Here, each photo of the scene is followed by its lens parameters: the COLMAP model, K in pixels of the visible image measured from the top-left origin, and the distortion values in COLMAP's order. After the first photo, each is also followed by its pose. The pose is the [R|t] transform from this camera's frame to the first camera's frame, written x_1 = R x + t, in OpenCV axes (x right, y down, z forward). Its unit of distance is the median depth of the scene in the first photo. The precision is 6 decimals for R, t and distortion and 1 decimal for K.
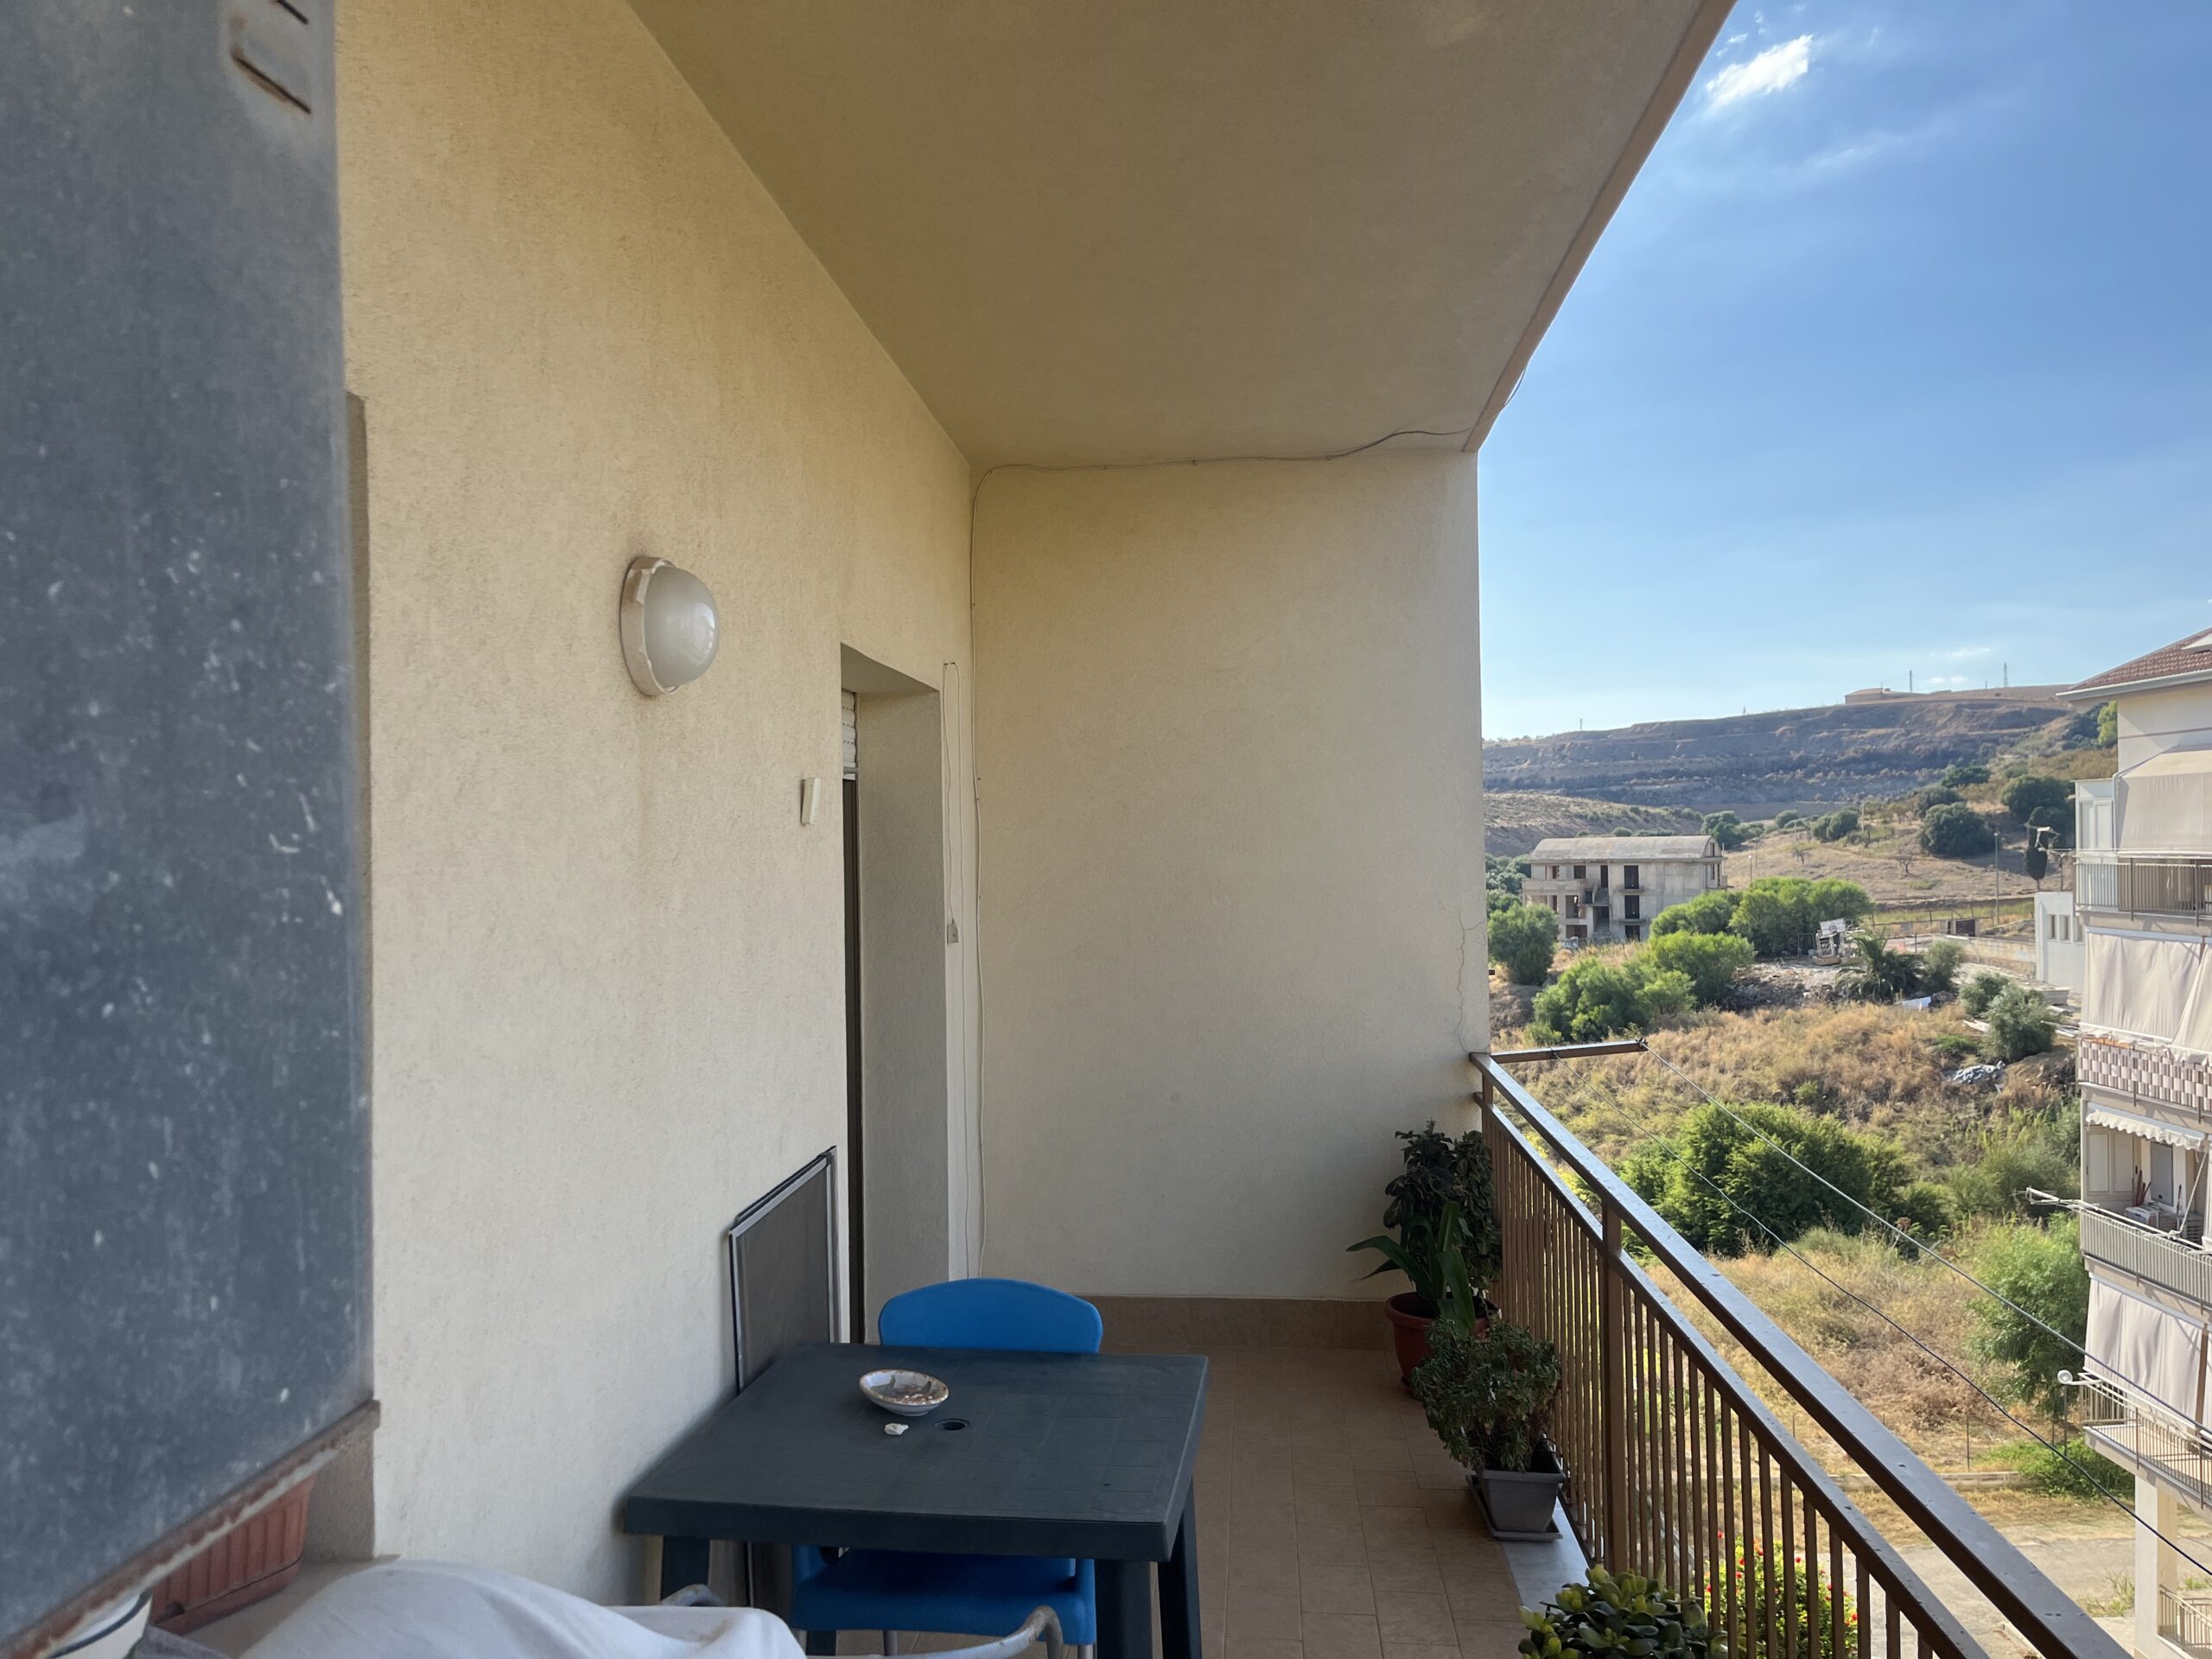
lens RADIAL K [[1680.9, 0, 1101.6], [0, 1680.9, 840.4], [0, 0, 1]] dist [0.051005, -0.046807]
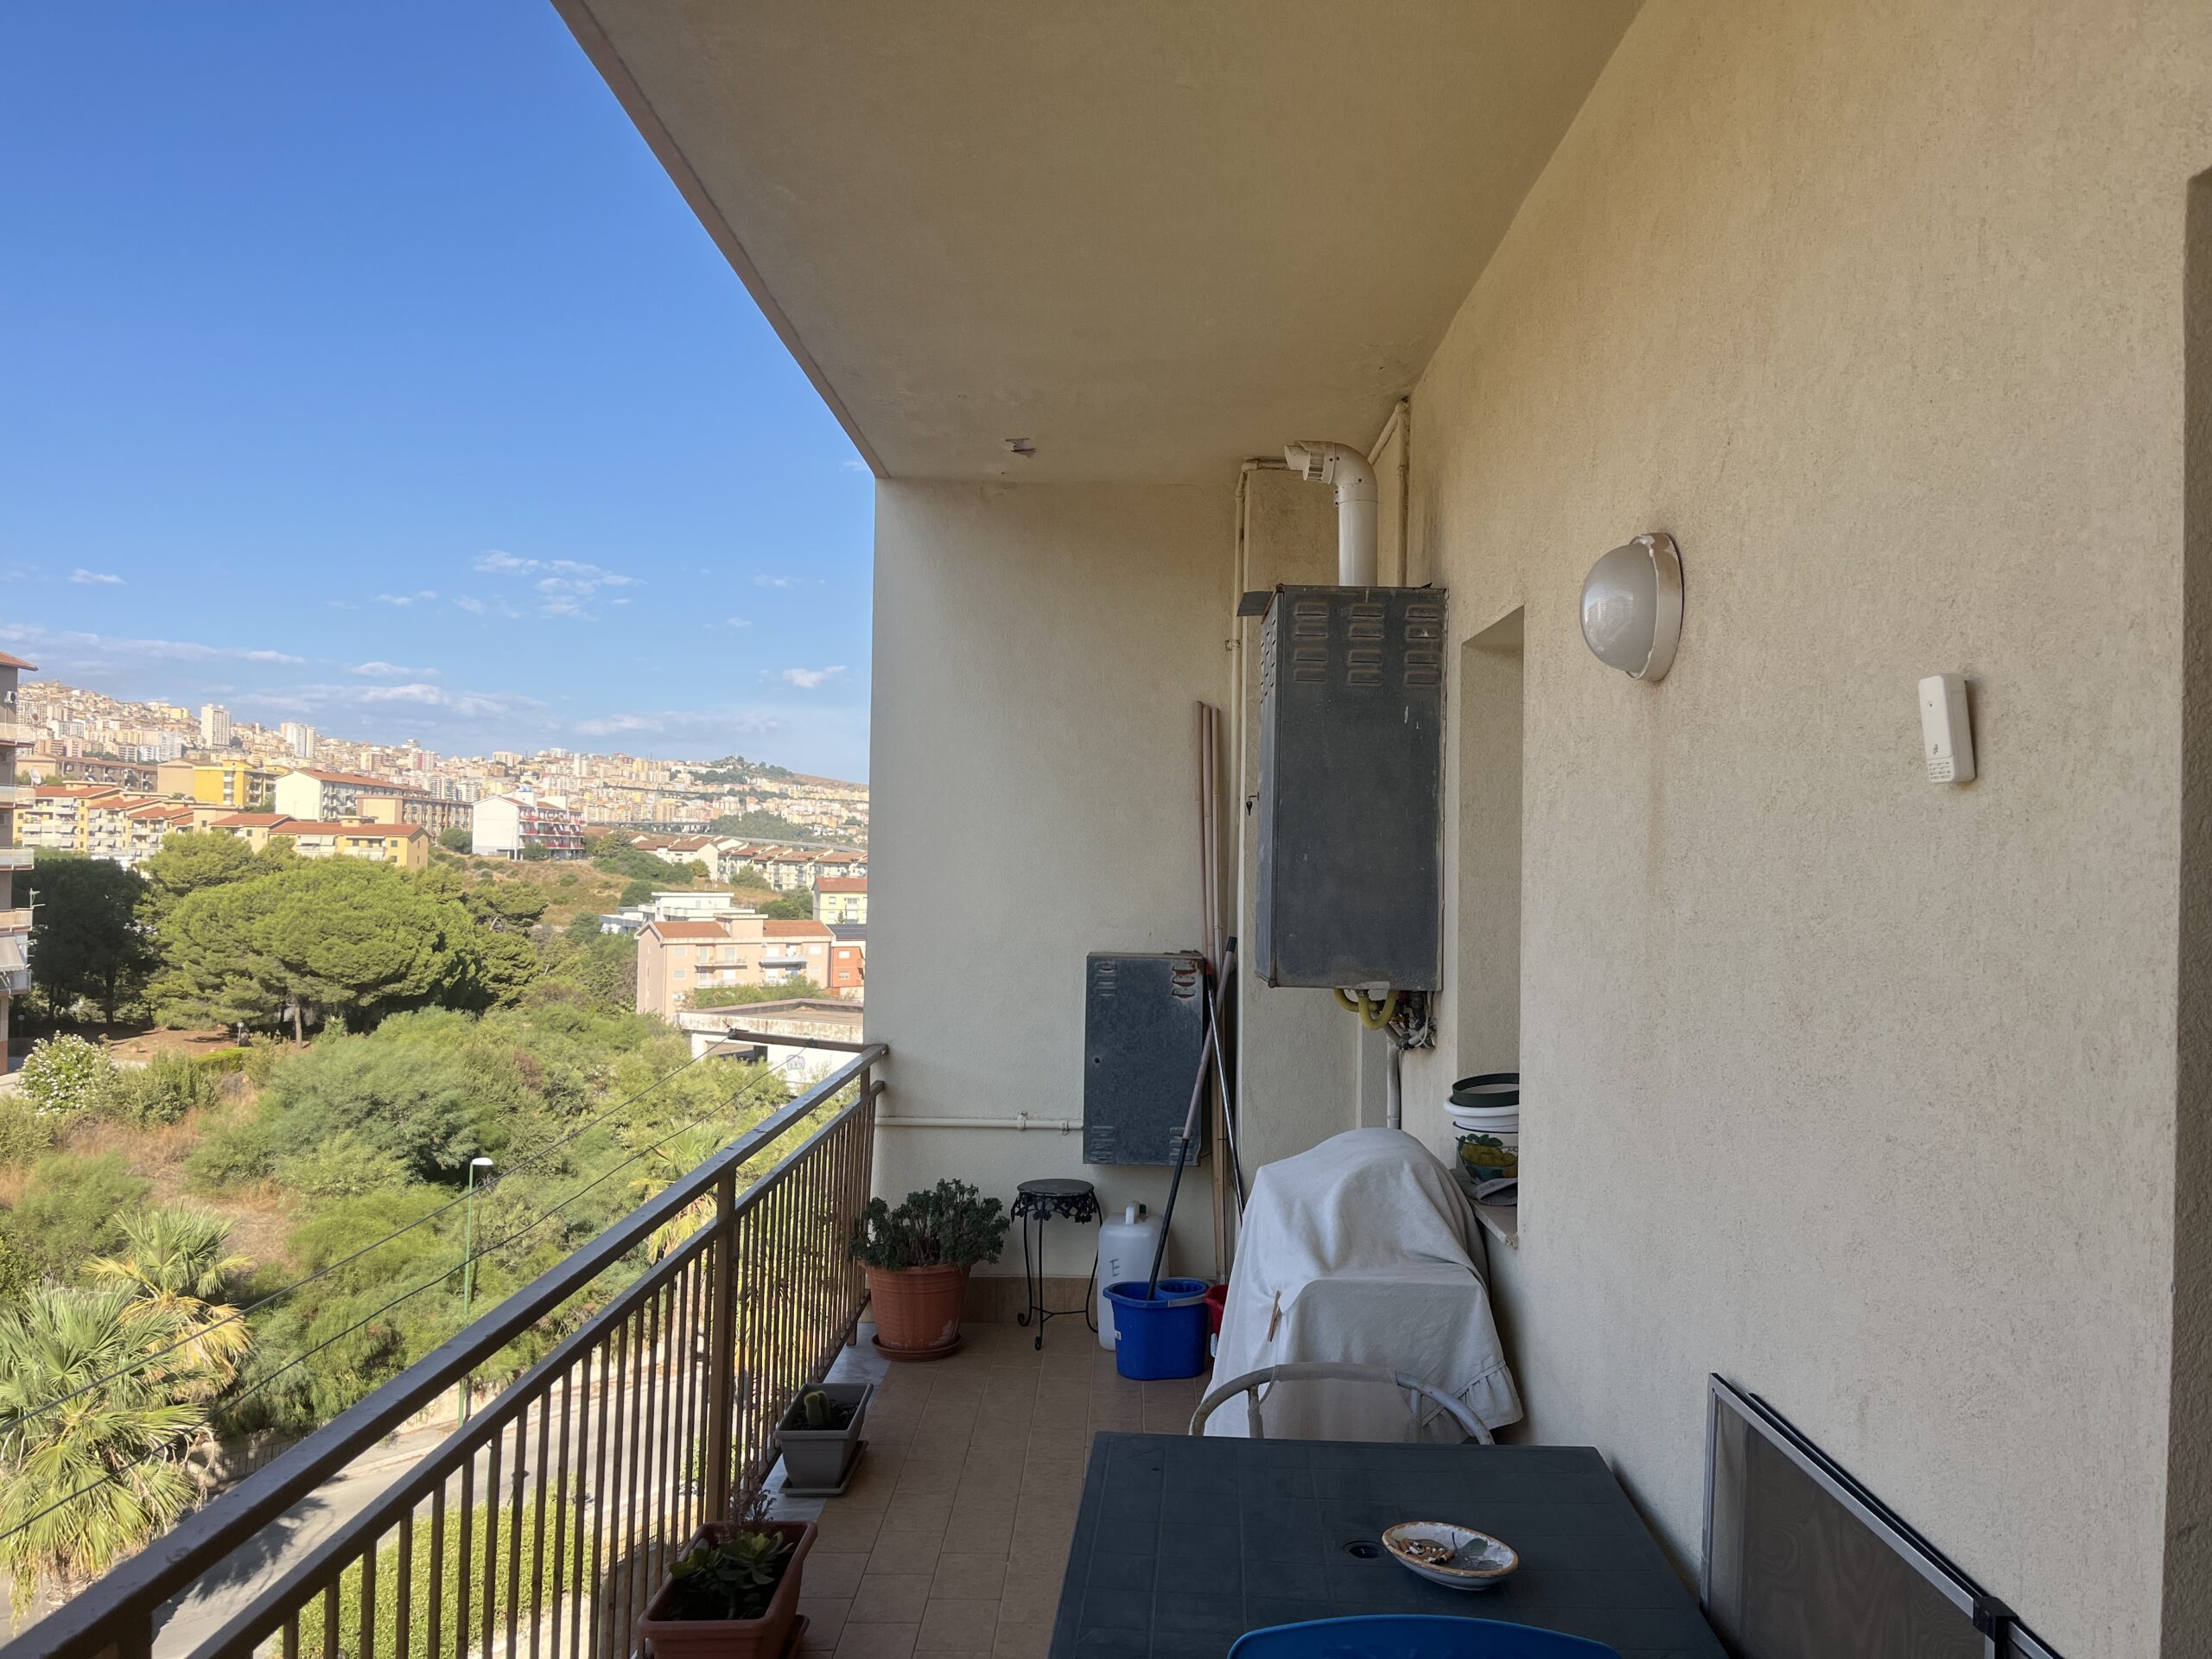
lens RADIAL K [[1680.9, 0, 1101.6], [0, 1680.9, 840.4], [0, 0, 1]] dist [0.051005, -0.046807]
pose [[-0.997275, -0.008302, -0.073304, 0.106650], [-0.007227, 0.999863, -0.014921, 0.019023], [0.073418, -0.014351, -0.997198, 1.929835]]
